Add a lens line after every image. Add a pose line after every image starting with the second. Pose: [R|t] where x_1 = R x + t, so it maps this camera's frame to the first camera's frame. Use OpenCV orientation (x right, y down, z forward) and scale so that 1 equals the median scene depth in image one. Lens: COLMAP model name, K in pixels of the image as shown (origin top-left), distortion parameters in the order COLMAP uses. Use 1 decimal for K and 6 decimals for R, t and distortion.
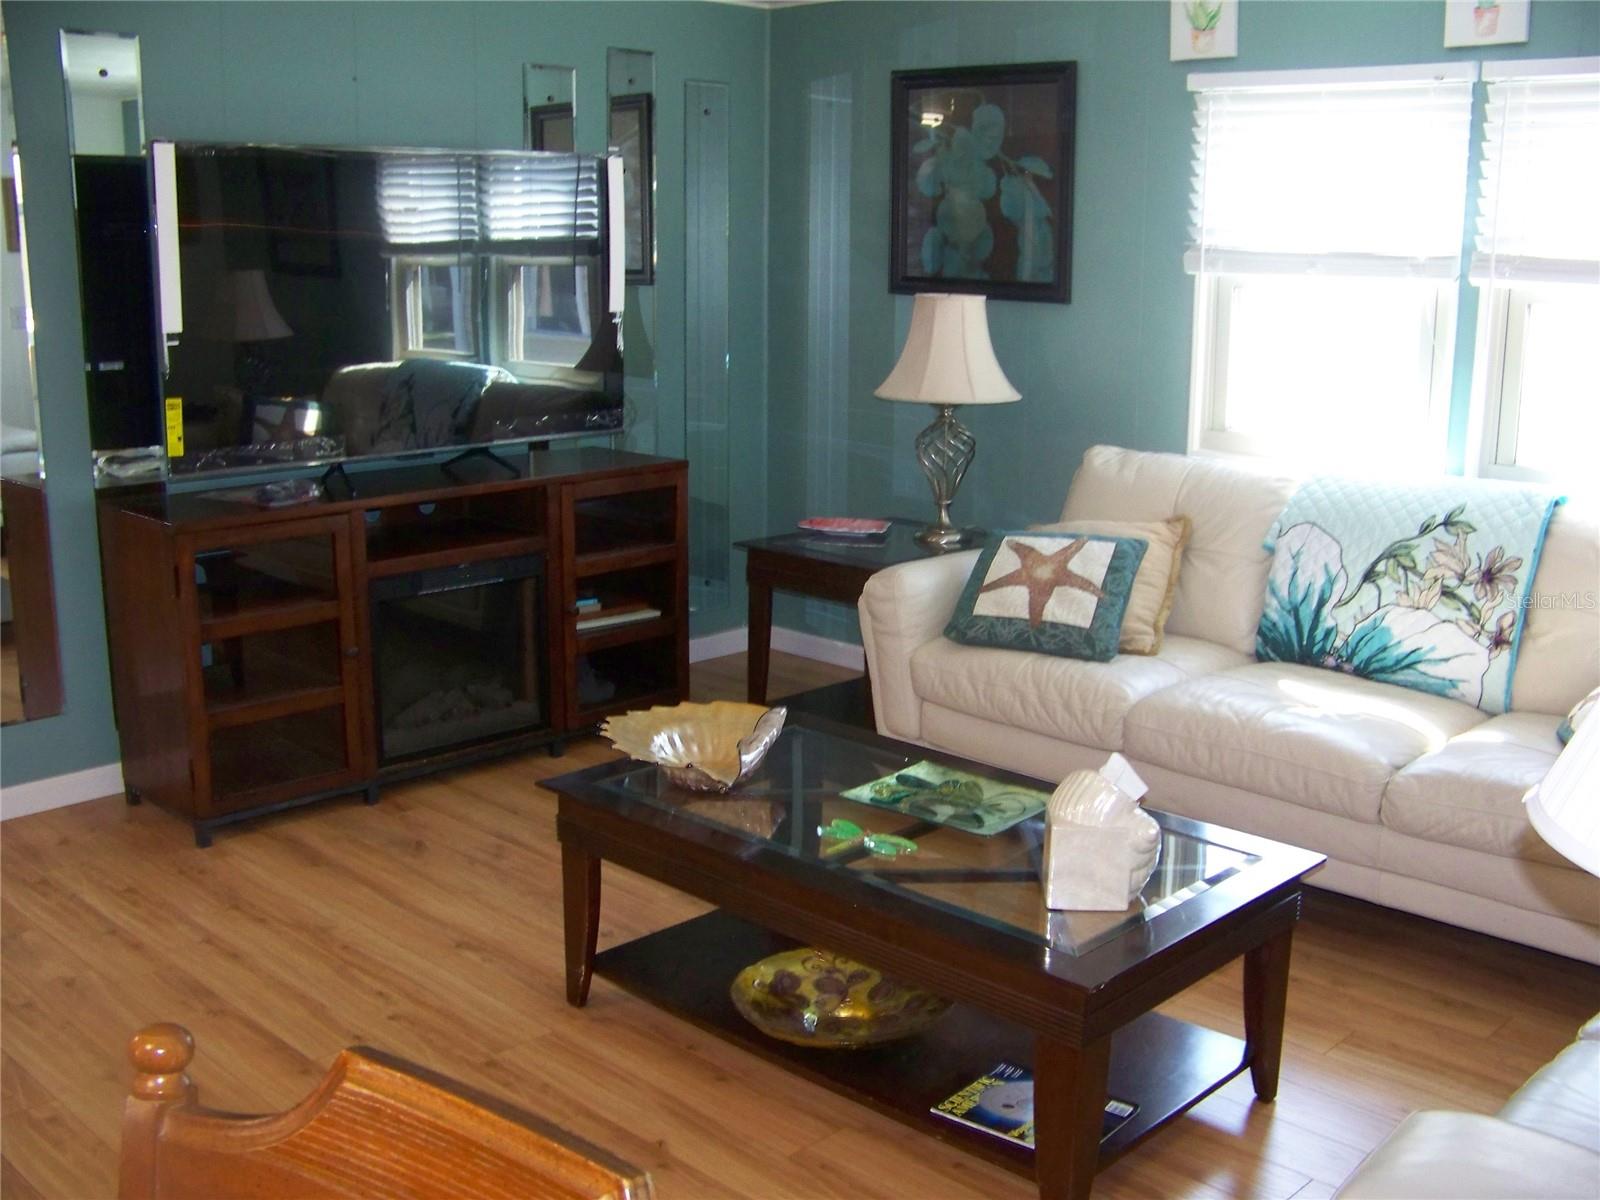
lens RADIAL K [[1671.9, 0, 800.0], [0, 1671.9, 600.0], [0, 0, 1]] dist [-0.252322, 0.309899]
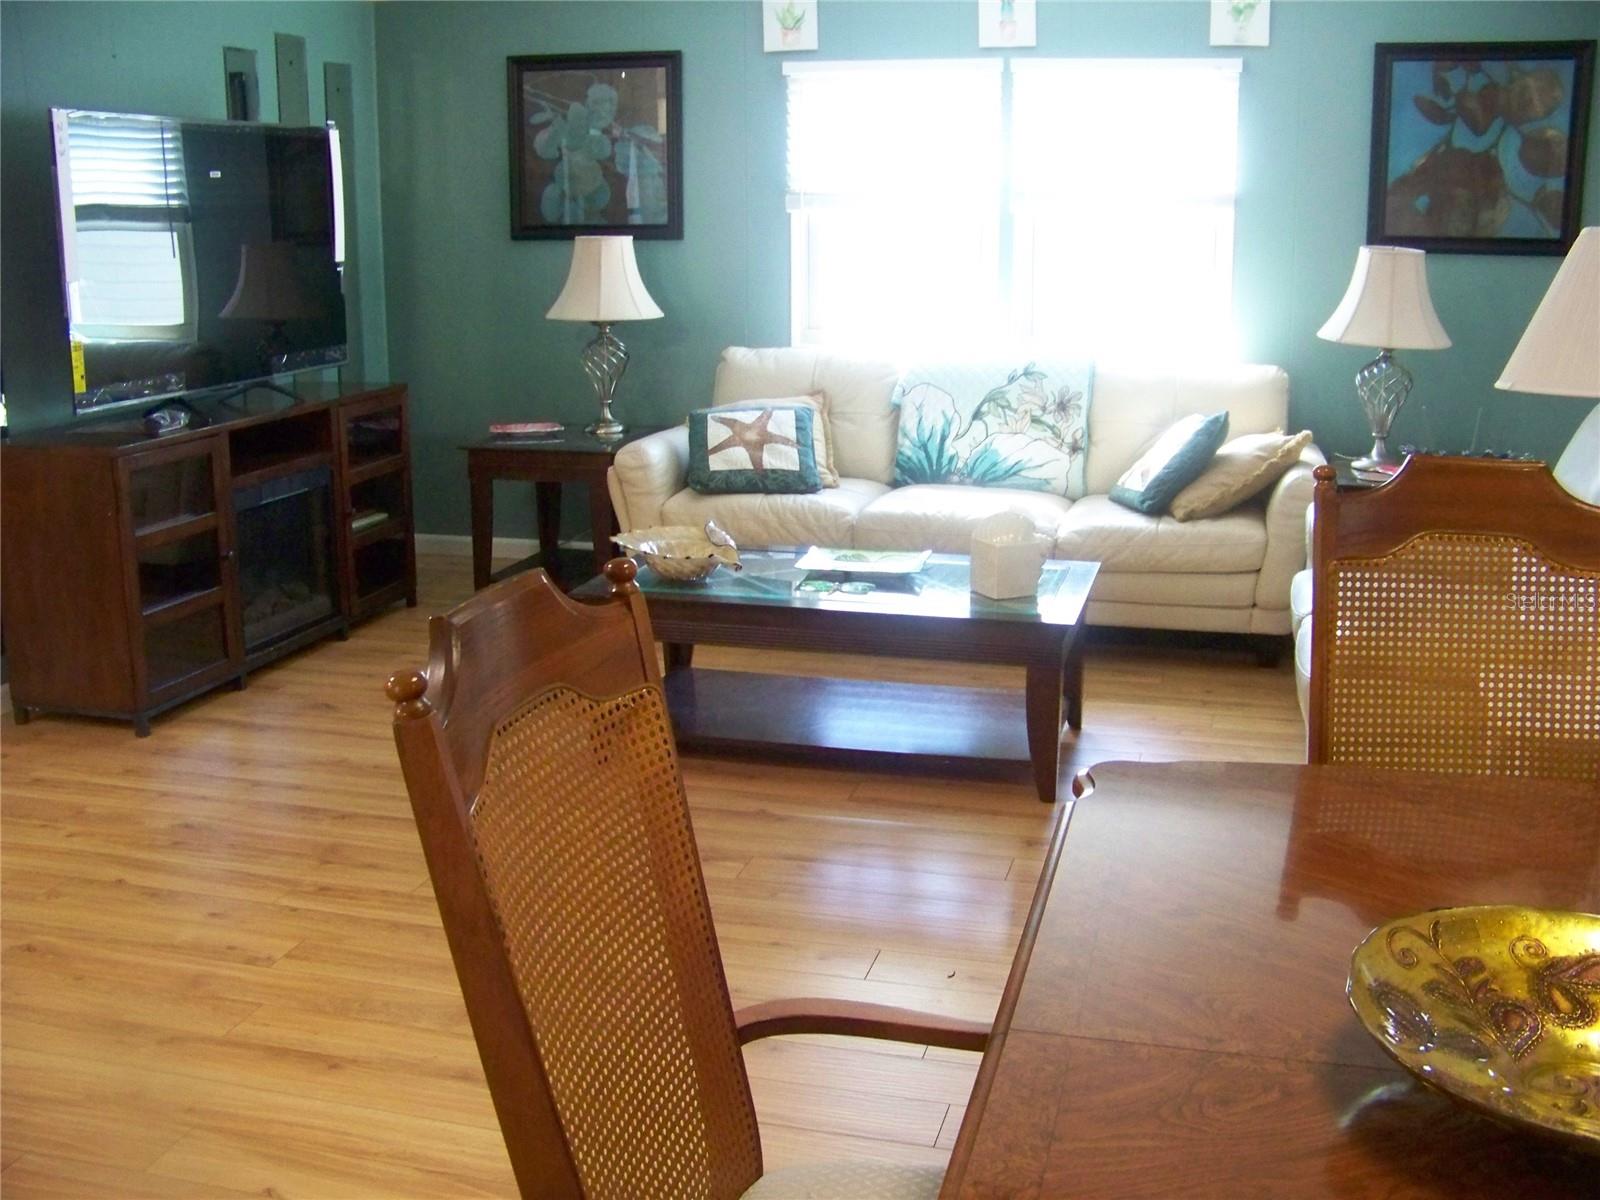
lens RADIAL K [[1671.9, 0, 800.0], [0, 1671.9, 600.0], [0, 0, 1]] dist [-0.252322, 0.309899]
pose [[0.875157, -0.125257, 0.467344, -0.466456], [0.115750, 0.992062, 0.049134, 0.053738], [-0.469789, 0.011095, 0.882709, -0.203204]]
